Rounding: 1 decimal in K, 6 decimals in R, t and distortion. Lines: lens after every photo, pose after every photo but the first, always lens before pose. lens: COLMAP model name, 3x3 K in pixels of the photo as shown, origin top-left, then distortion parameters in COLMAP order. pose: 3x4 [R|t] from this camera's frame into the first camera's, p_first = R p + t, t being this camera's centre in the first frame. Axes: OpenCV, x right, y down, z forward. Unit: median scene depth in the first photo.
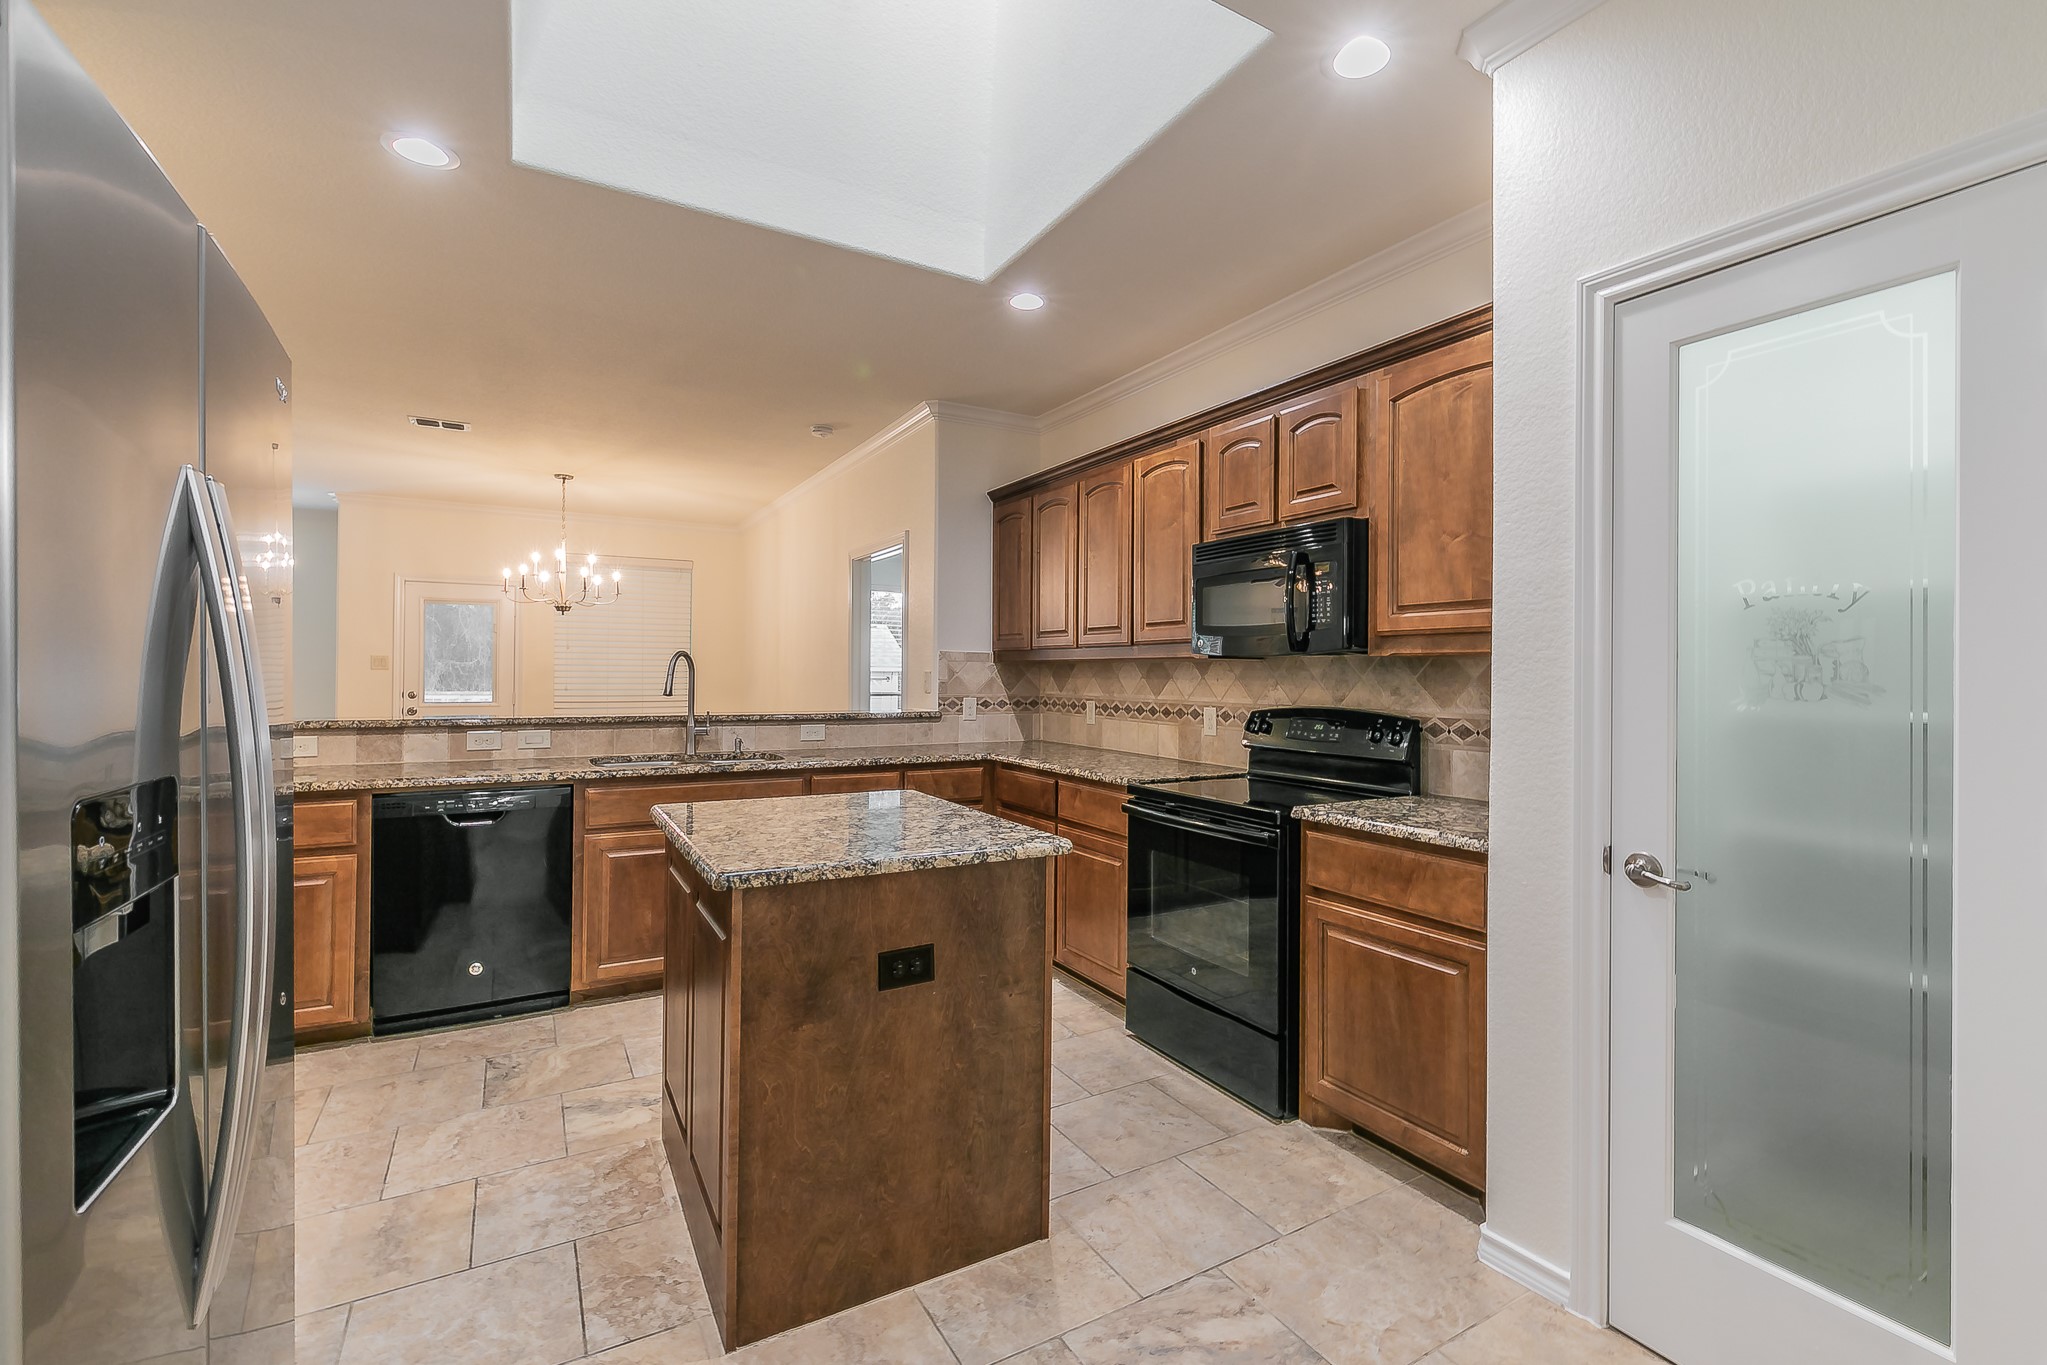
lens RADIAL K [[891.5, 0, 1052.8], [0, 891.5, 675.5], [0, 0, 1]] dist [0.002822, -0.000436]
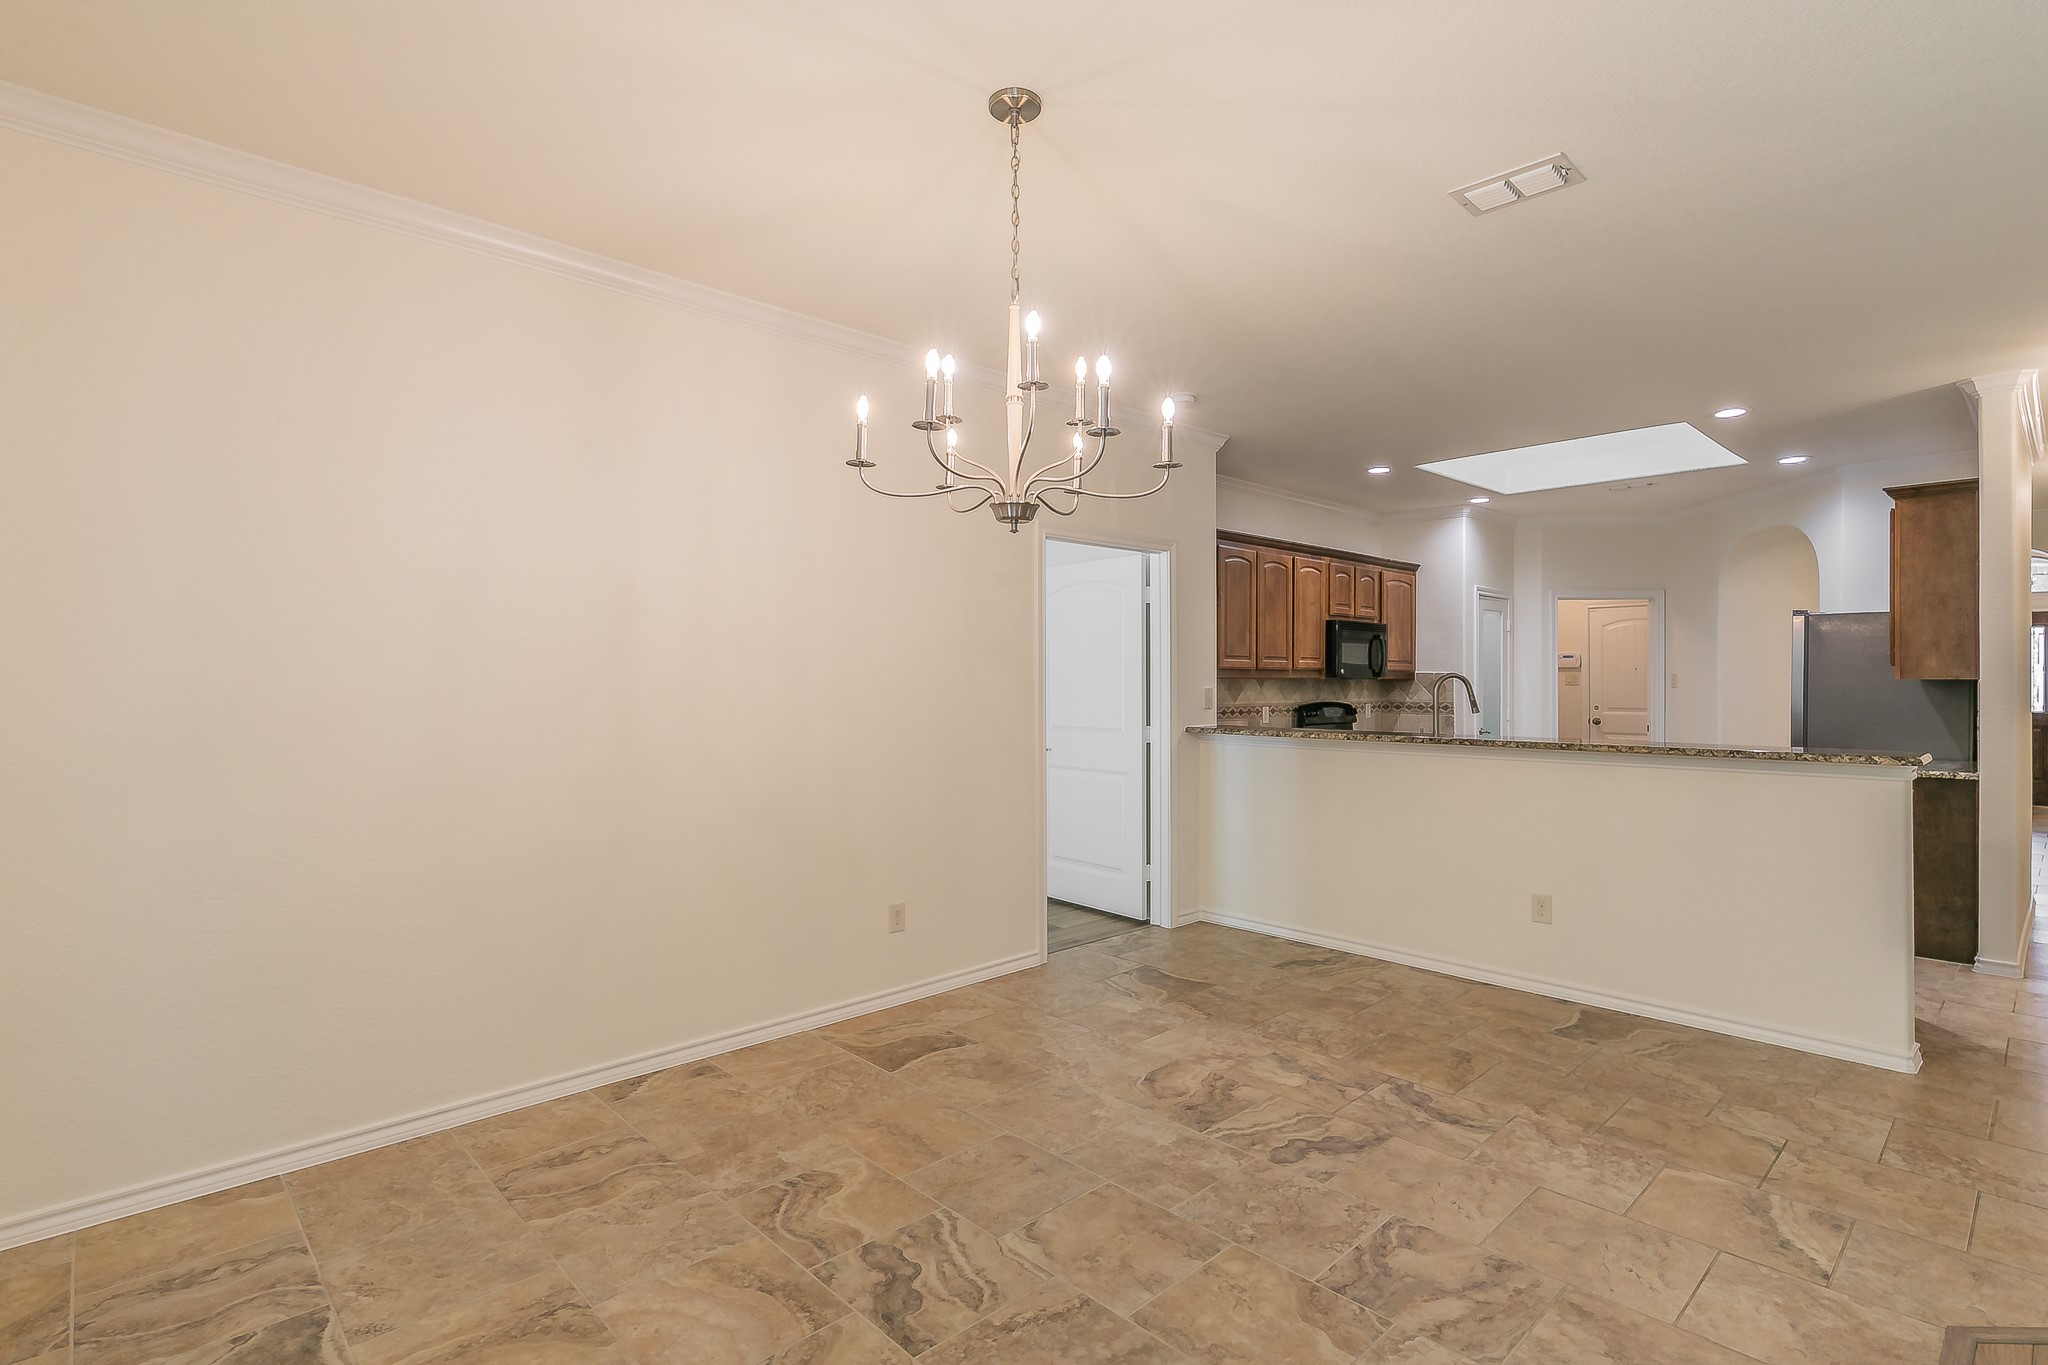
lens RADIAL K [[990.6, 0, 1030.5], [0, 990.6, 673.6], [0, 0, 1]] dist [0.007826, -0.000604]
pose [[-0.217242, -0.000423, 0.976118, -1.657173], [-0.000515, 1.000000, 0.000318, -0.028386], [-0.976118, -0.000434, -0.217242, 1.967519]]
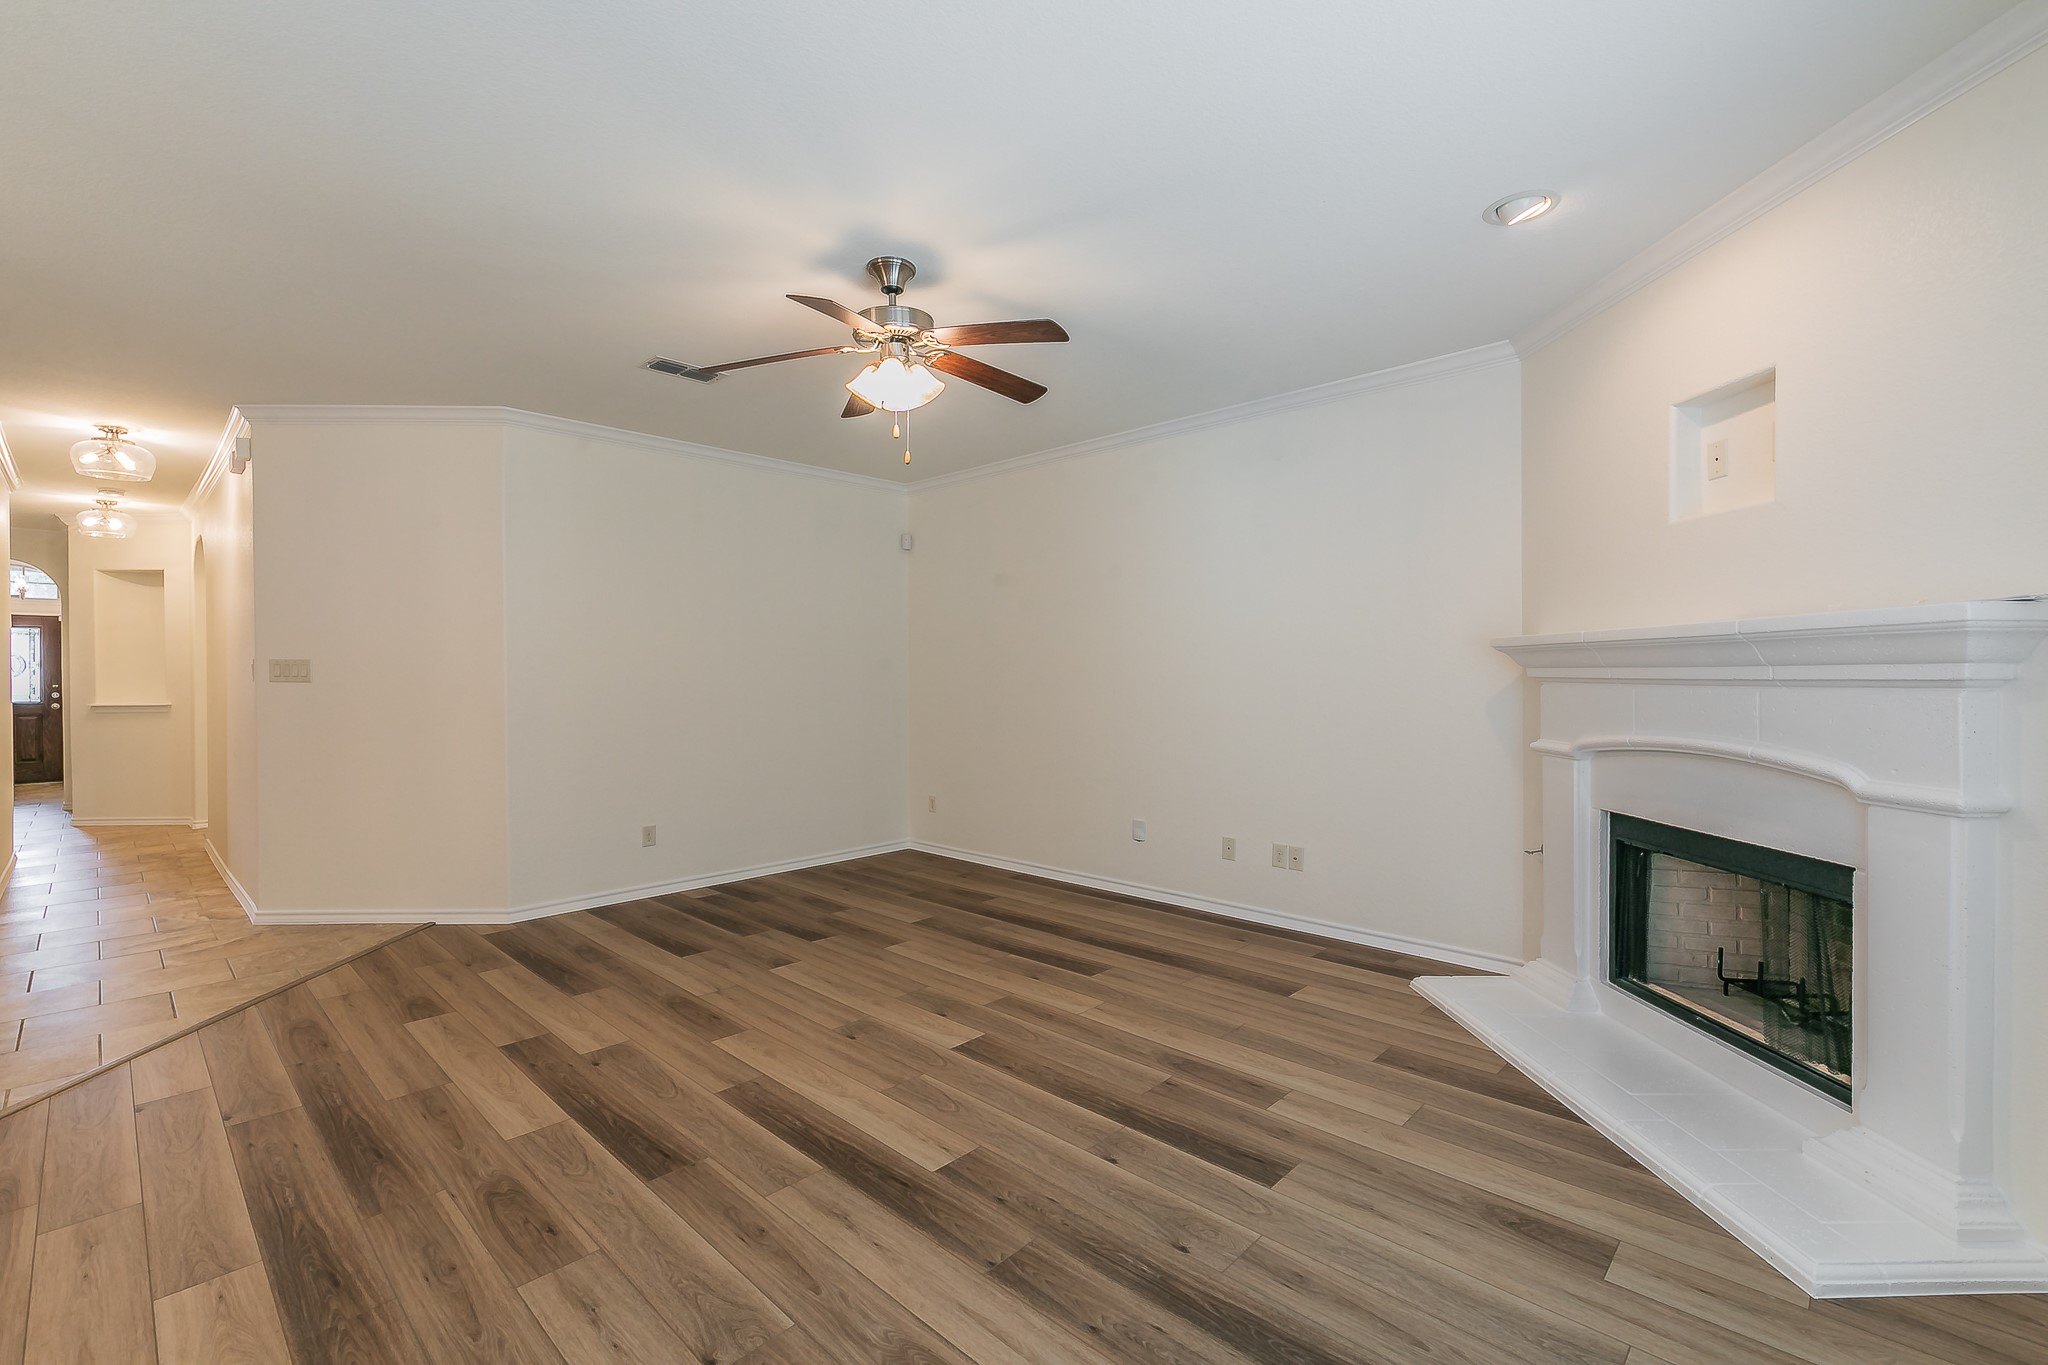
lens RADIAL K [[891.9, 0, 1019.0], [0, 891.9, 675.9], [0, 0, 1]] dist [0.002822, -0.000436]
pose [[-0.965892, -0.005047, -0.258897, -1.859007], [-0.006173, 0.999975, 0.003533, -0.023790], [0.258873, 0.005011, -0.965898, 2.192538]]
